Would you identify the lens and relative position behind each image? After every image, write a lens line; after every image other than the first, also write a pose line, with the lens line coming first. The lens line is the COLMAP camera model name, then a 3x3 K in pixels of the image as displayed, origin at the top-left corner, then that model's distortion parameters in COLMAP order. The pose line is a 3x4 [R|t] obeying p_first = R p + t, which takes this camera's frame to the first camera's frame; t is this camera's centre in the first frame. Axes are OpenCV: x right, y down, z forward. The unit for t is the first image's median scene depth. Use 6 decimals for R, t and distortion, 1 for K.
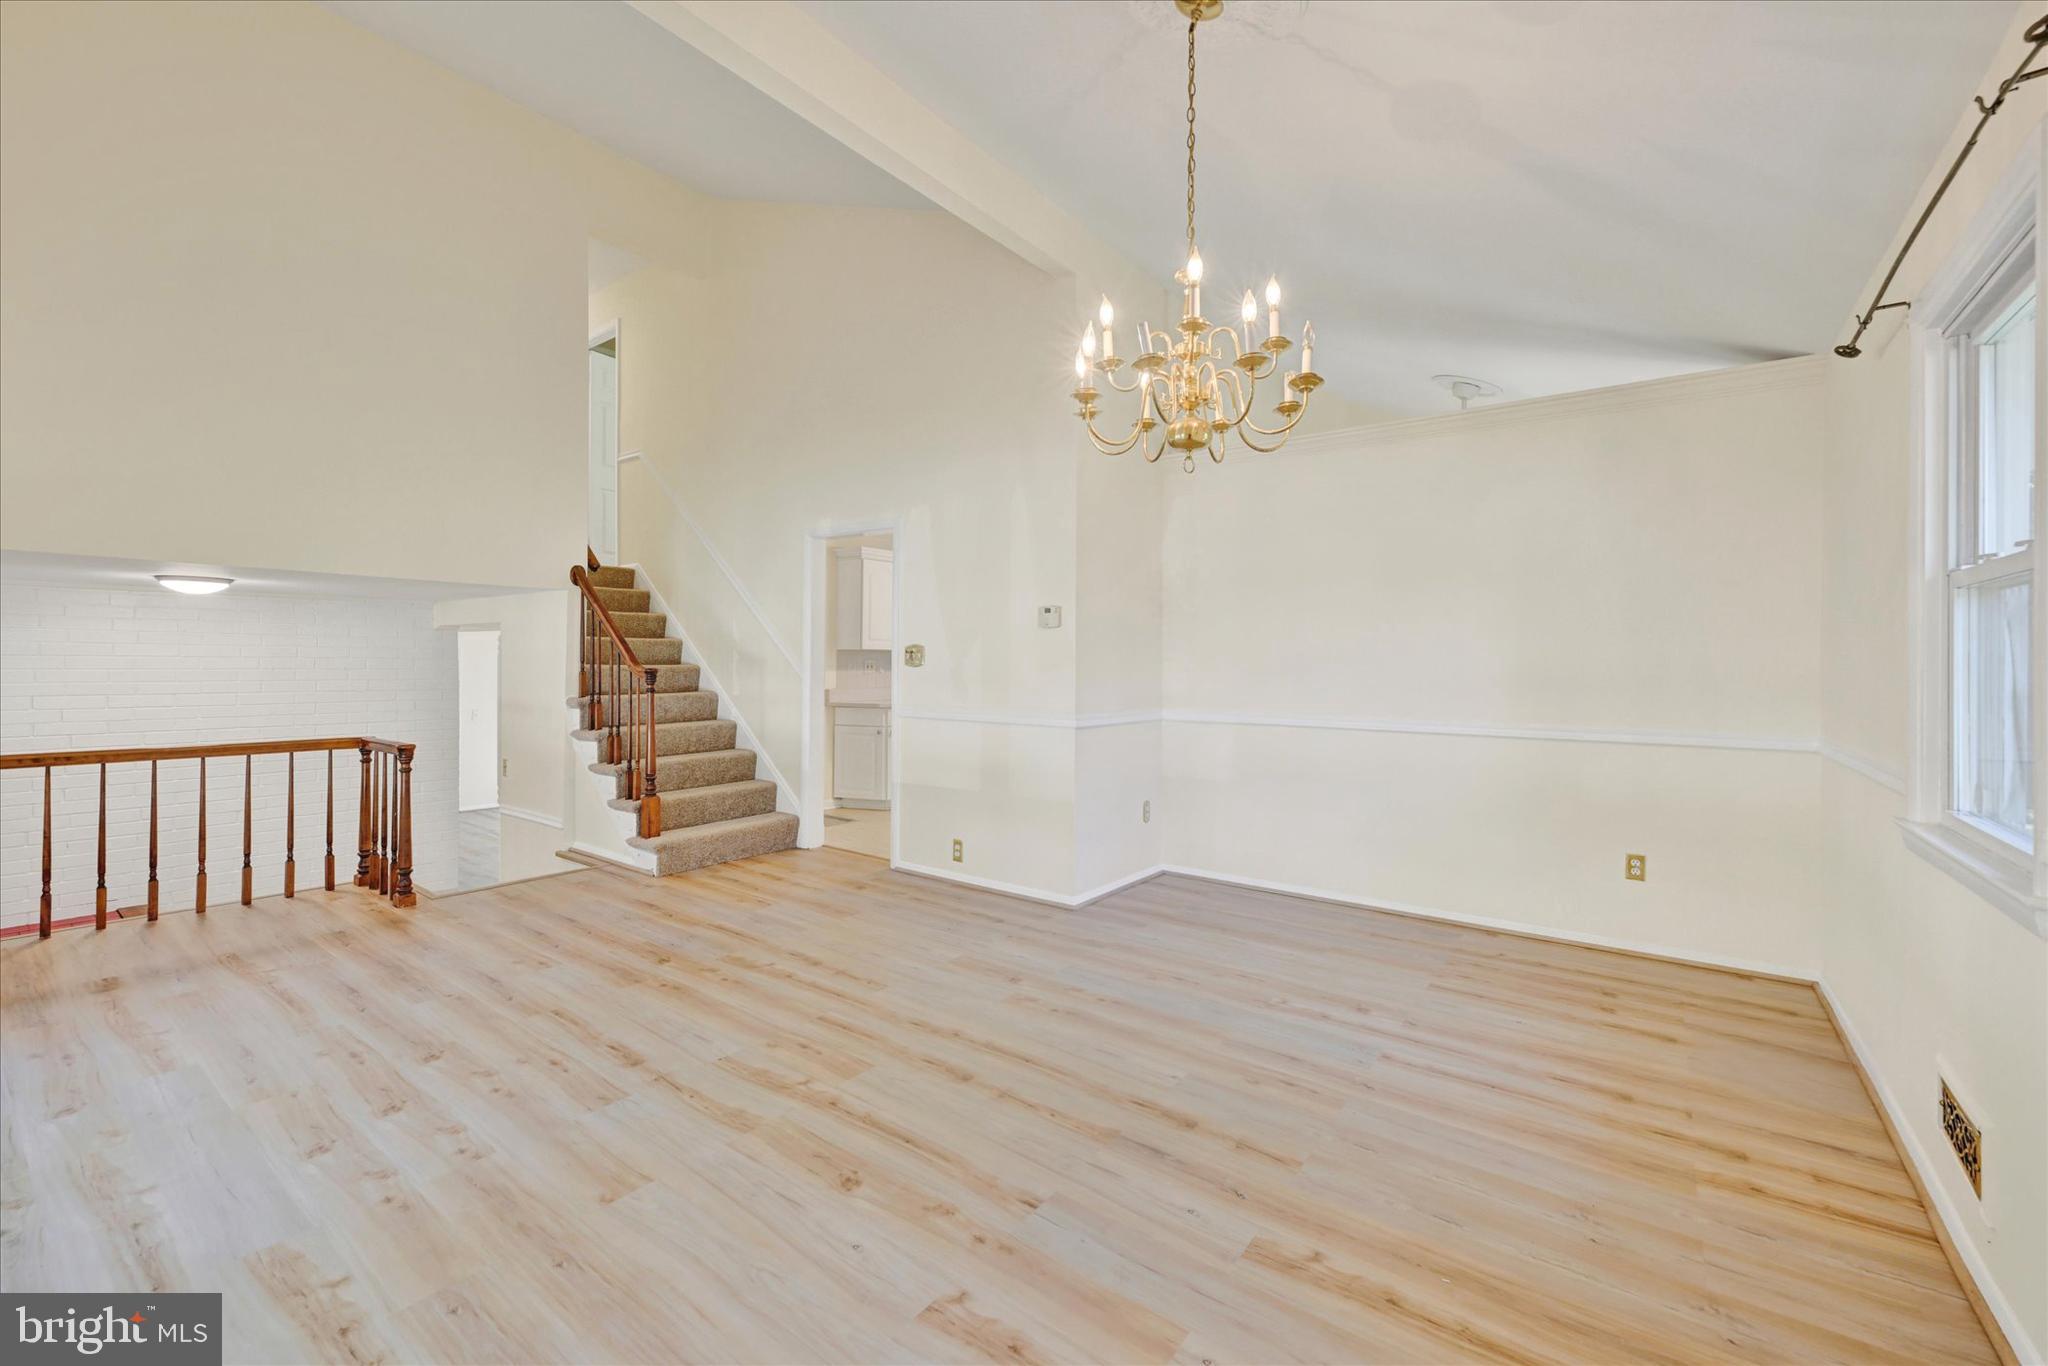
lens RADIAL K [[826.6, 0, 1025.9], [0, 826.6, 663.7], [0, 0, 1]] dist [0.008793, -0.001133]
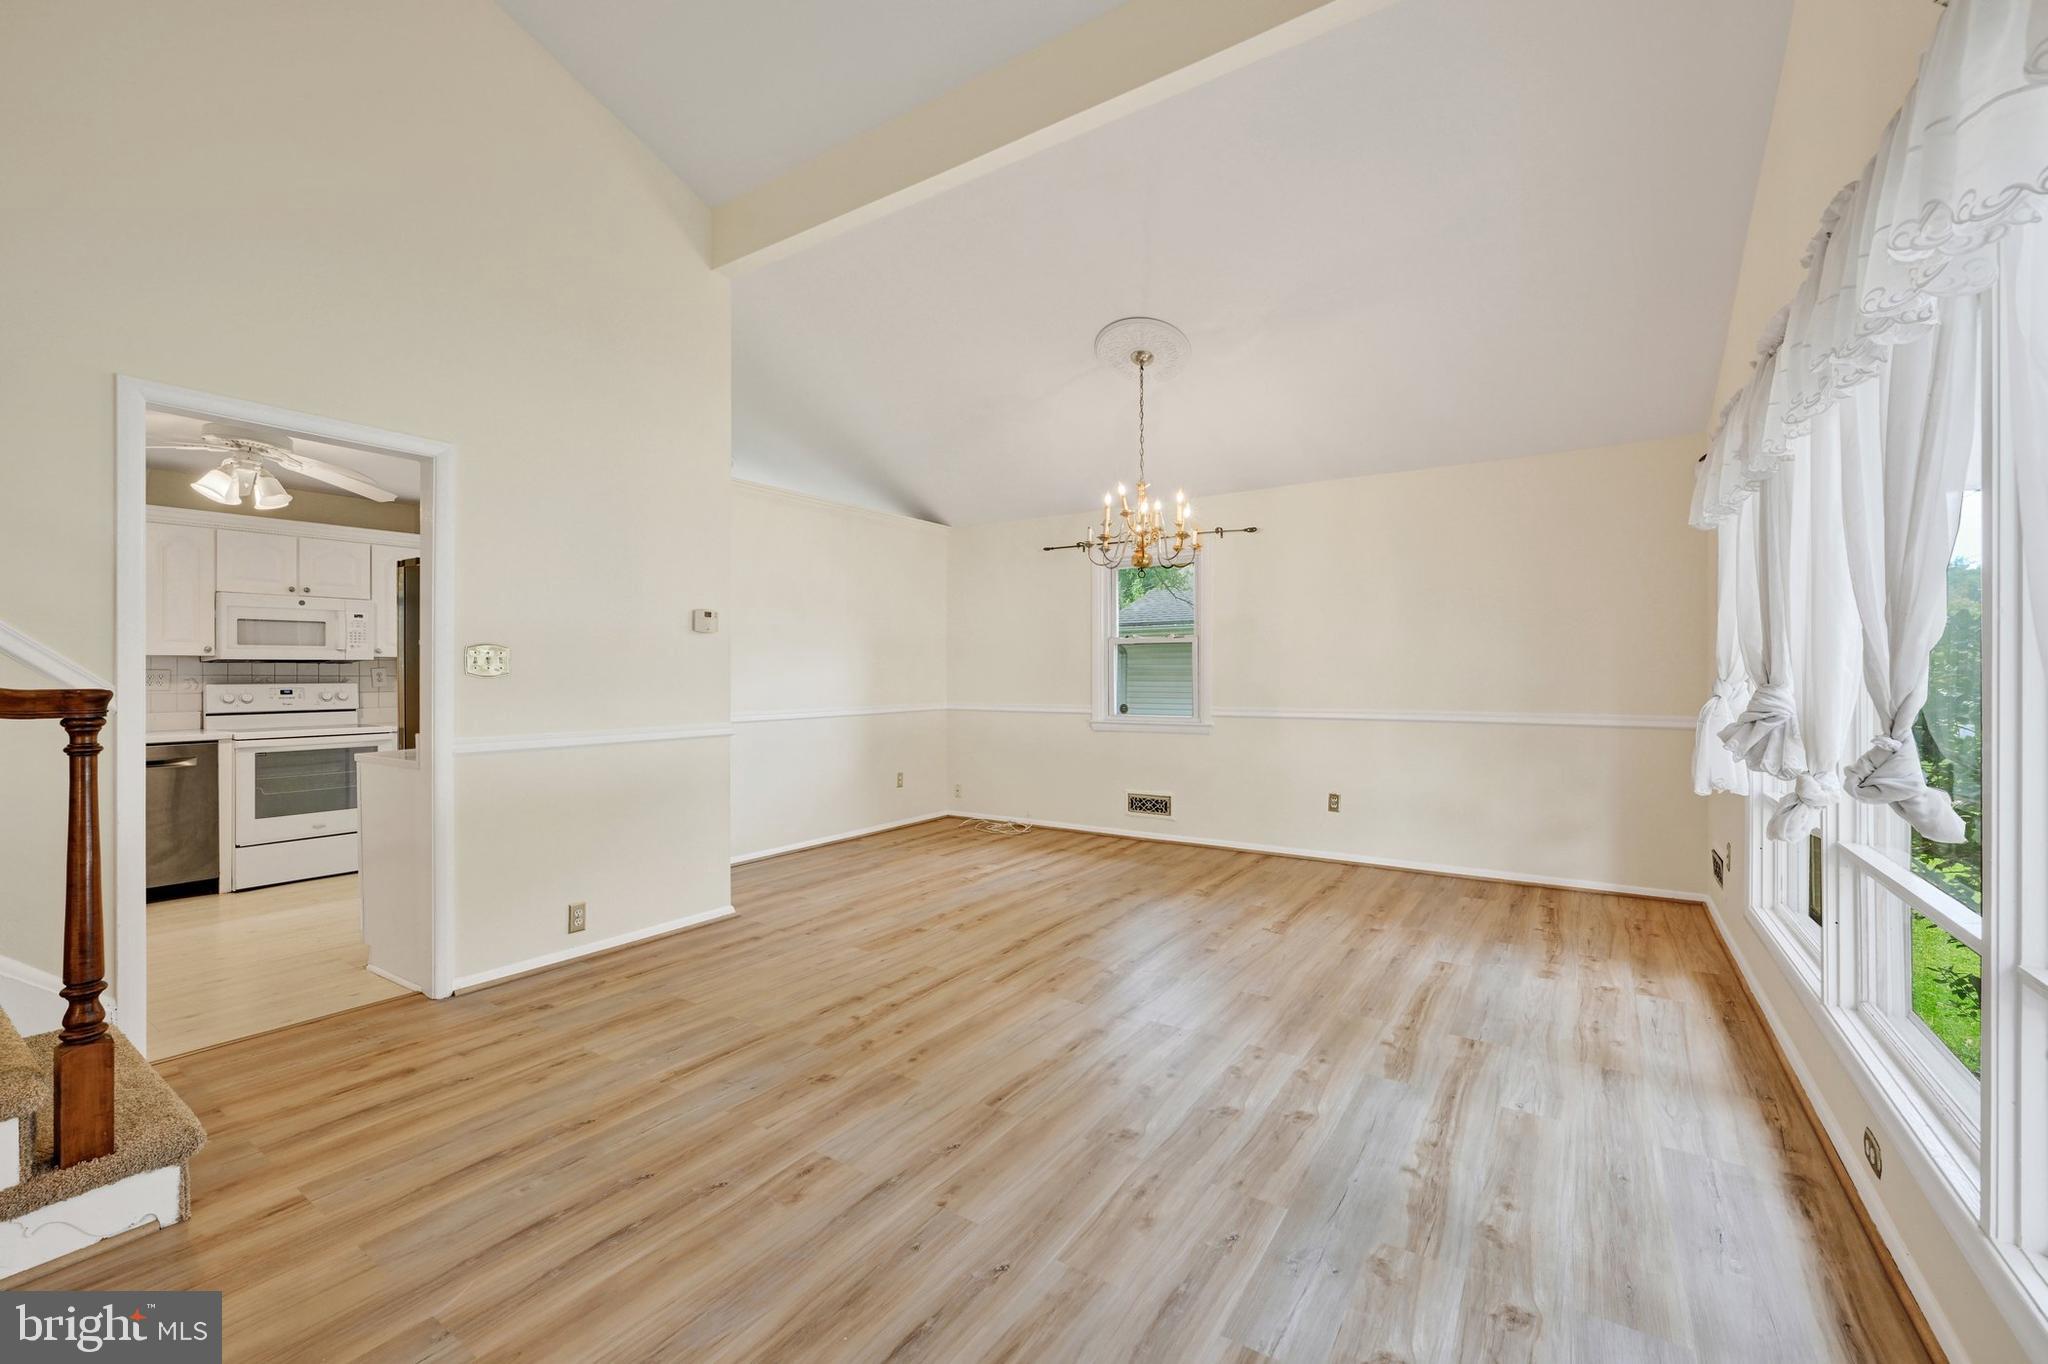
lens RADIAL K [[826.6, 0, 1002.1], [0, 826.6, 650.0], [0, 0, 1]] dist [0.008793, -0.001133]
pose [[-0.025329, 0.025110, 0.999364, -1.237271], [0.004244, 0.999678, -0.025011, 0.001959], [-0.999670, 0.003608, -0.025427, 0.905791]]
